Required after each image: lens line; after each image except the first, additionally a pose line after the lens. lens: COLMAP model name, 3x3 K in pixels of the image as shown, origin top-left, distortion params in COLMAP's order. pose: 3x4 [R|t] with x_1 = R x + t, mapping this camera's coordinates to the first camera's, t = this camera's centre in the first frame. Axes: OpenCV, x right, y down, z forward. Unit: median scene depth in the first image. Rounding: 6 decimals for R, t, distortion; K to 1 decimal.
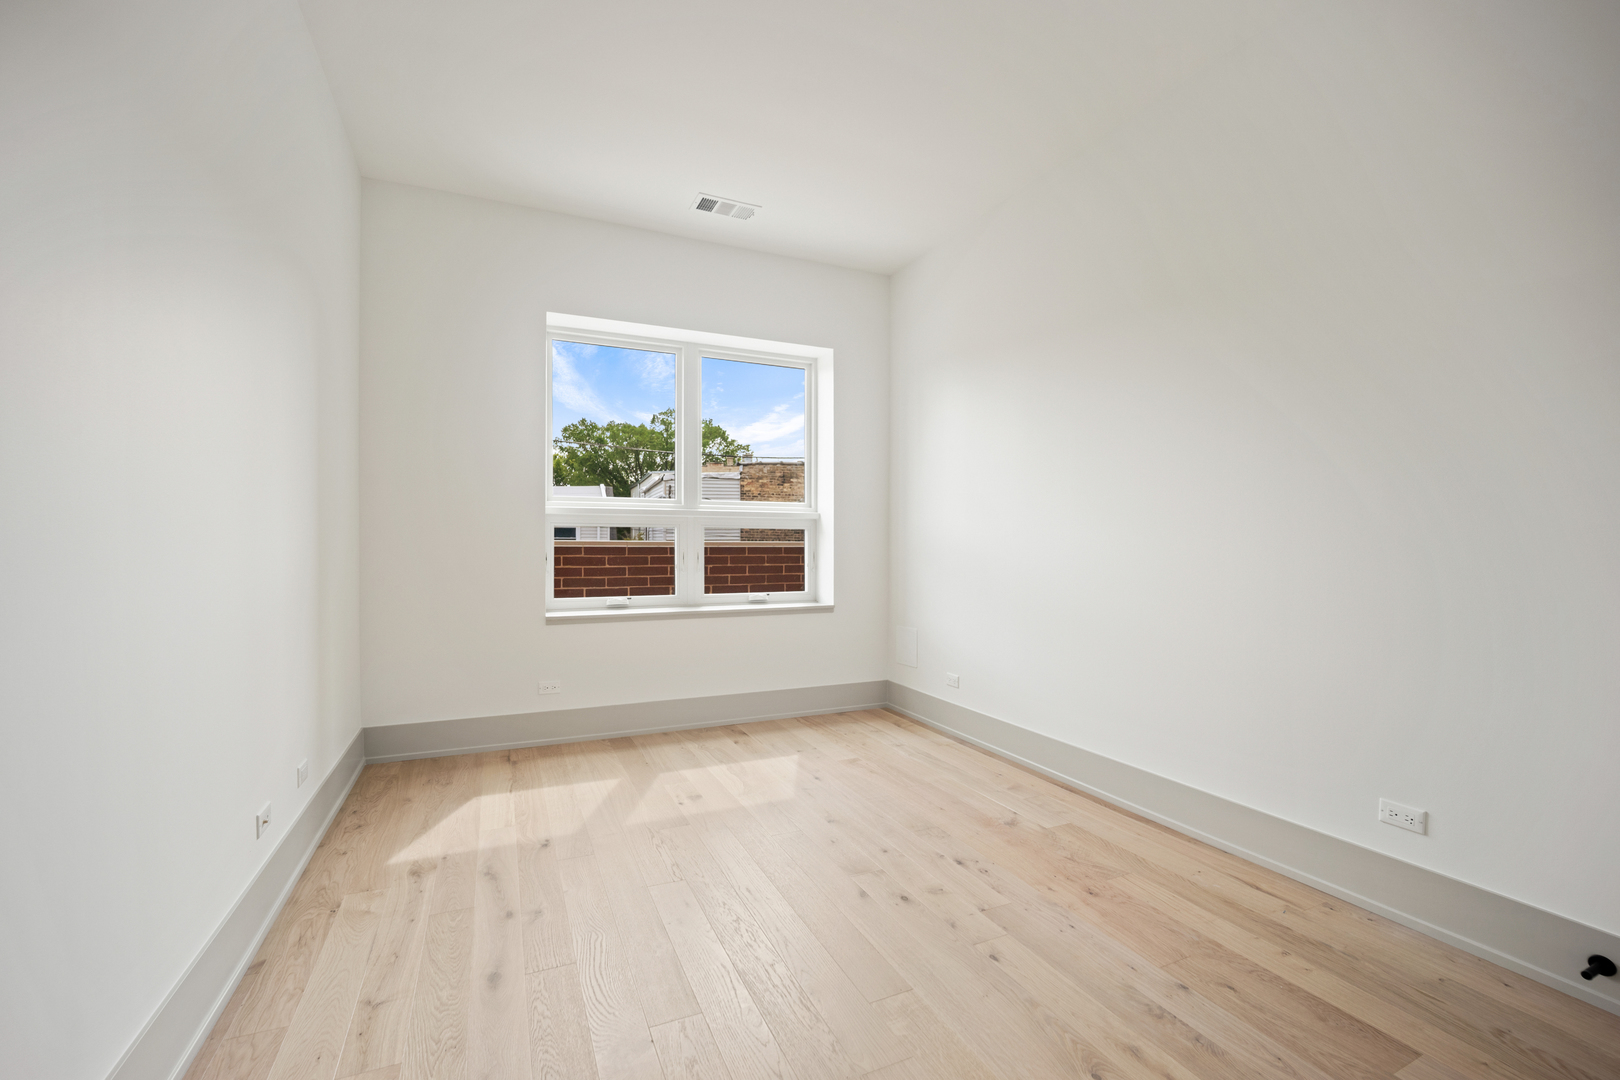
lens RADIAL K [[661.4, 0, 814.0], [0, 661.4, 547.9], [0, 0, 1]] dist [-0.024781, 0.002240]
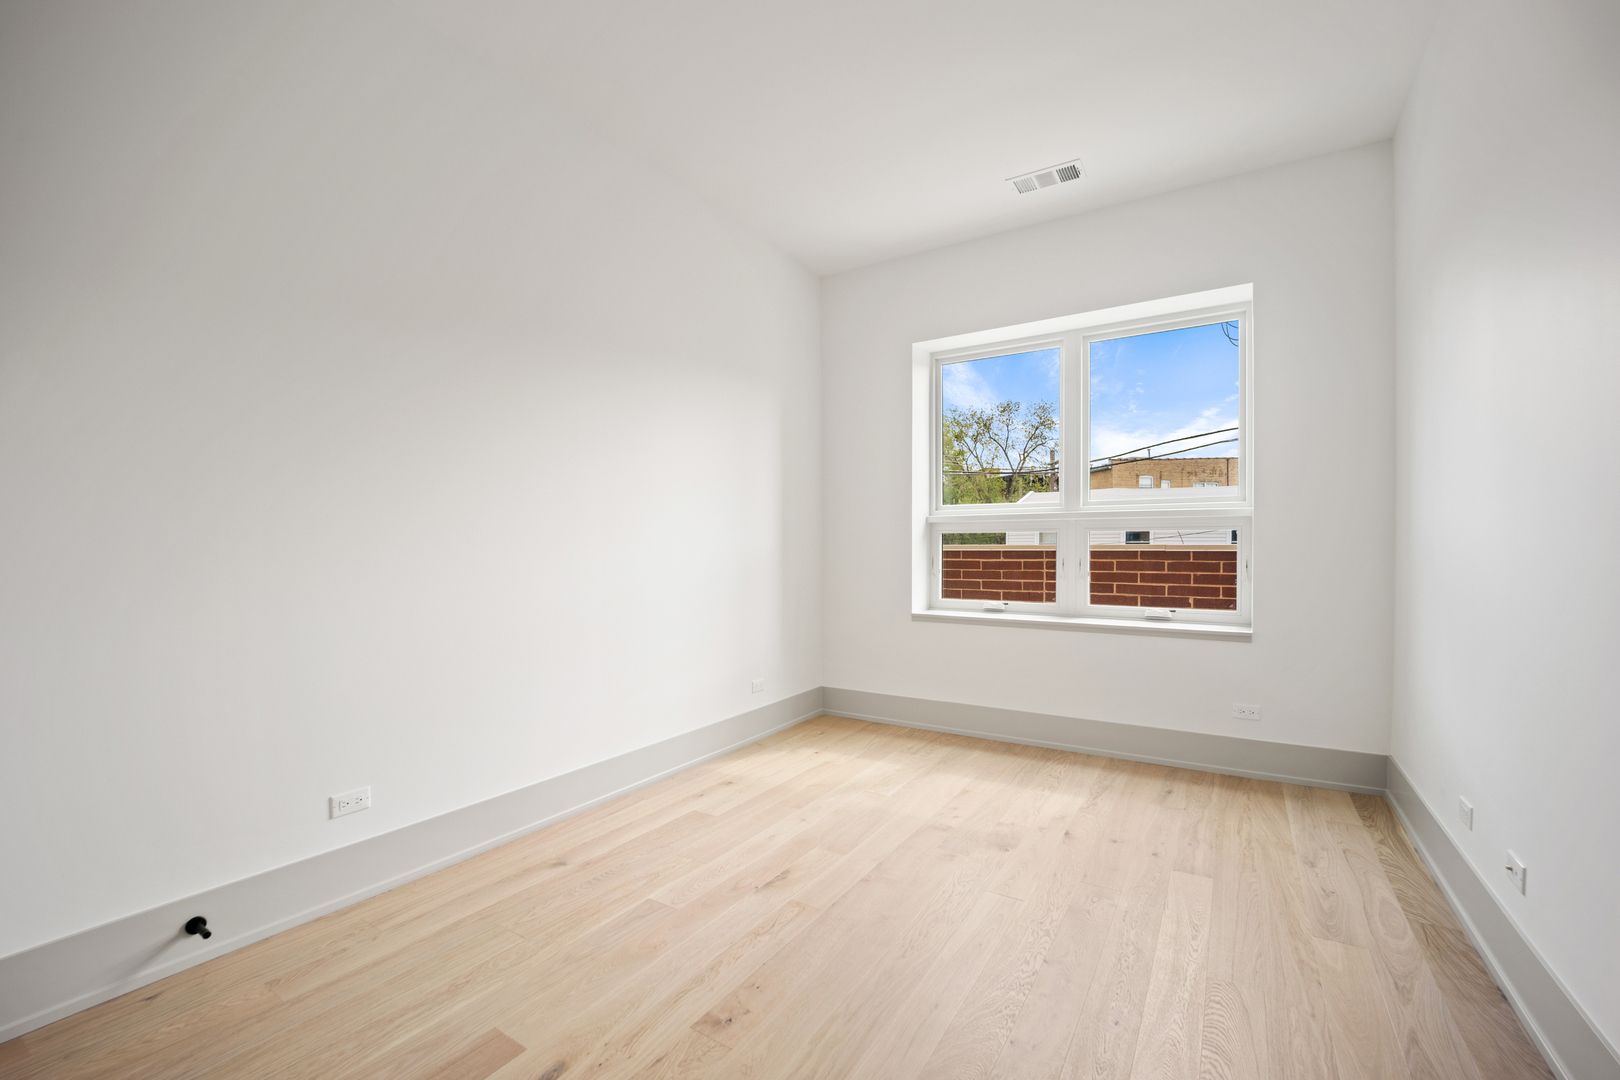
lens RADIAL K [[661.4, 0, 820.0], [0, 661.4, 543.1], [0, 0, 1]] dist [-0.024781, 0.002240]
pose [[0.547420, -0.012490, -0.836765, 0.390004], [-0.001496, 0.999872, -0.015903, 0.002042], [0.836856, 0.009957, 0.547332, 0.207740]]
